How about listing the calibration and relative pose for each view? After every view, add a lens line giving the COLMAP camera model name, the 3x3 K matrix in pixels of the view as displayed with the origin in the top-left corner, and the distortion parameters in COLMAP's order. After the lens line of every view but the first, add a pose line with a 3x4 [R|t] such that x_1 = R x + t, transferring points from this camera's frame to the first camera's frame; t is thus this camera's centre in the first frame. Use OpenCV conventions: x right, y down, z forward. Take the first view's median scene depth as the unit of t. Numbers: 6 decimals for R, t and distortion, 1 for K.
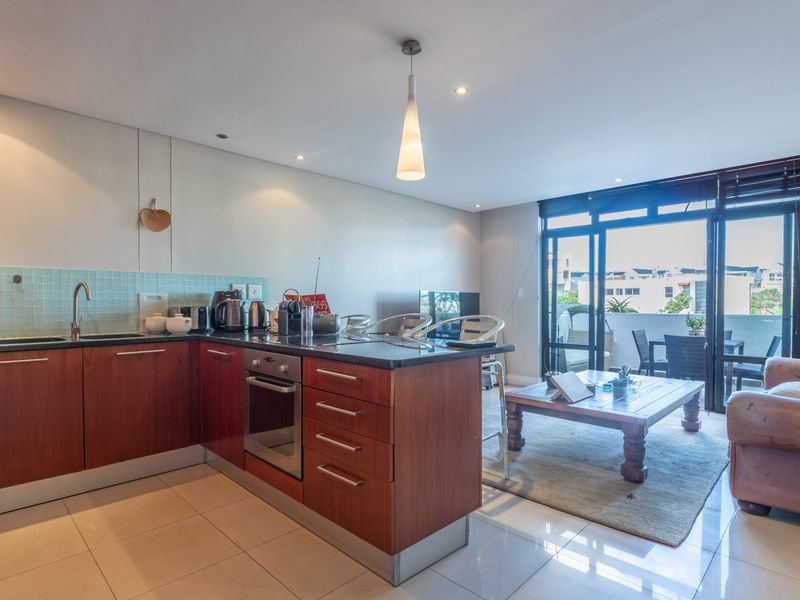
lens RADIAL K [[435.3, 0, 400.0], [0, 435.3, 300.0], [0, 0, 1]] dist [-0.001008, 0.000153]
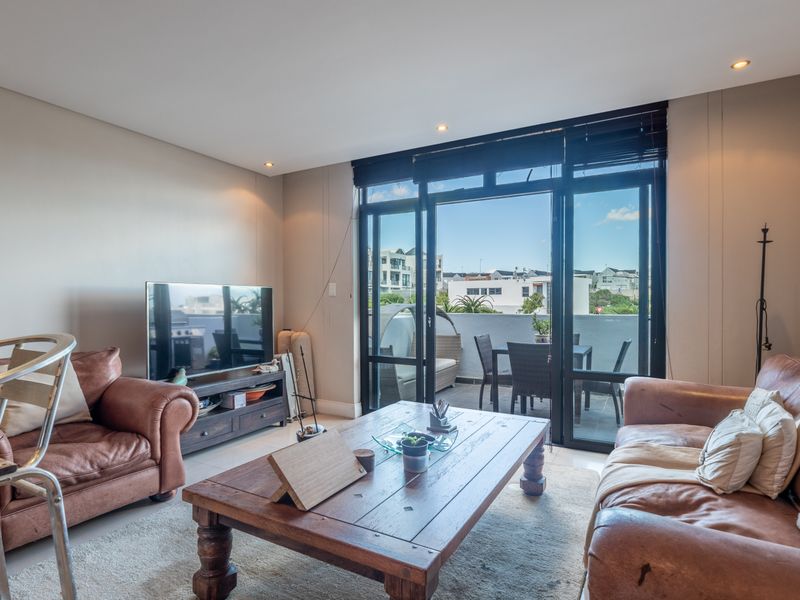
lens RADIAL K [[442.2, 0, 396.1], [0, 442.2, 285.5], [0, 0, 1]] dist [-0.001881, -0.000454]
pose [[0.964594, 0.010107, 0.263546, 0.216653], [-0.002188, 0.999538, -0.030325, 0.001463], [-0.263731, 0.028674, 0.964170, 0.298635]]
